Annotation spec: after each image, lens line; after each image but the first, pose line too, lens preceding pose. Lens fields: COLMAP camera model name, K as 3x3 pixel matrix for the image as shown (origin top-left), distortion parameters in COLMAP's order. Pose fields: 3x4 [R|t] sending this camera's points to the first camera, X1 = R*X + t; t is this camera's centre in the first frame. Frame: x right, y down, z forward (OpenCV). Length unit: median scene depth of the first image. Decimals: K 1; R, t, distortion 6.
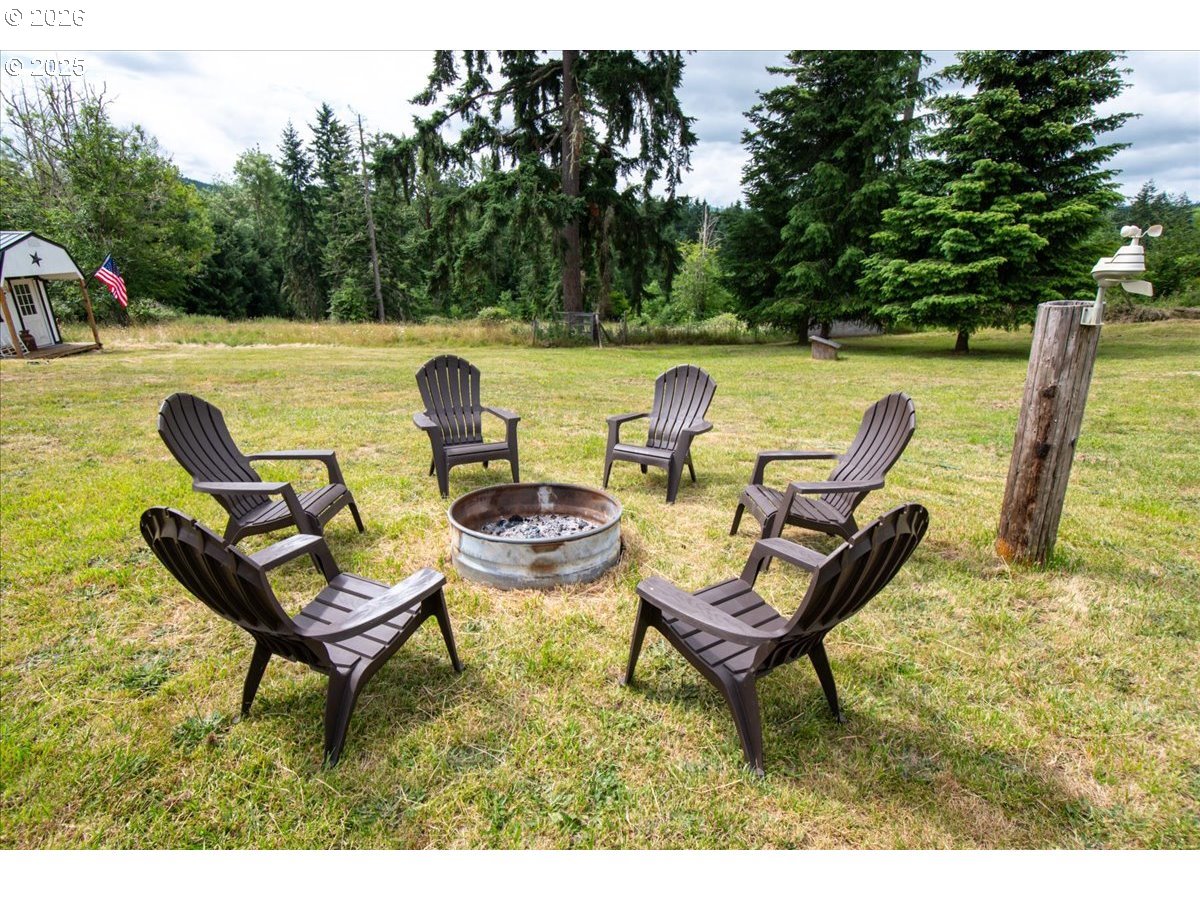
lens RADIAL K [[636.1, 0, 608.2], [0, 636.1, 462.2], [0, 0, 1]] dist [0.005159, -0.000221]
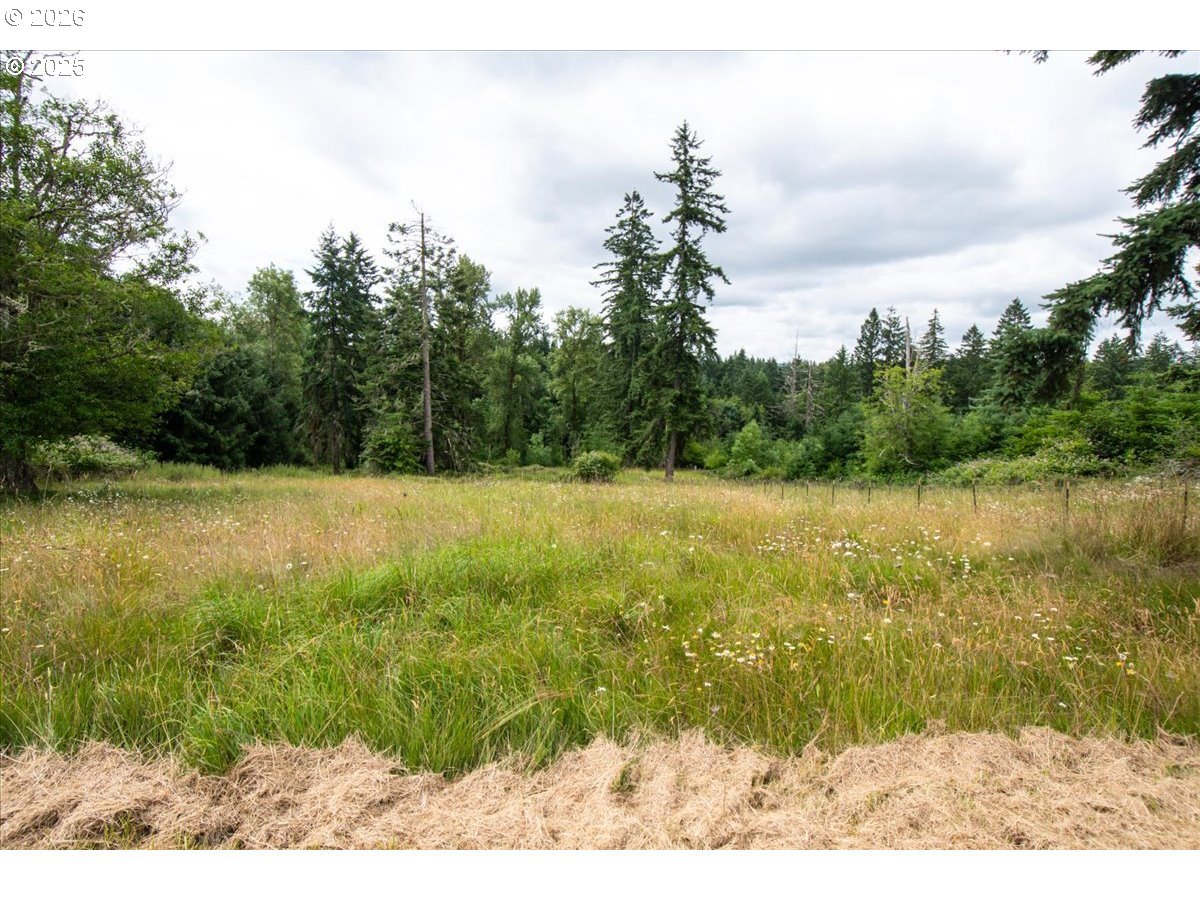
lens RADIAL K [[646.7, 0, 603.1], [0, 646.7, 460.2], [0, 0, 1]] dist [0.013707, 0.000960]
pose [[0.999752, 0.003408, 0.022006, -0.174414], [0.001610, 0.974570, -0.224079, -0.065742], [-0.022210, 0.224059, 0.974323, 0.268952]]
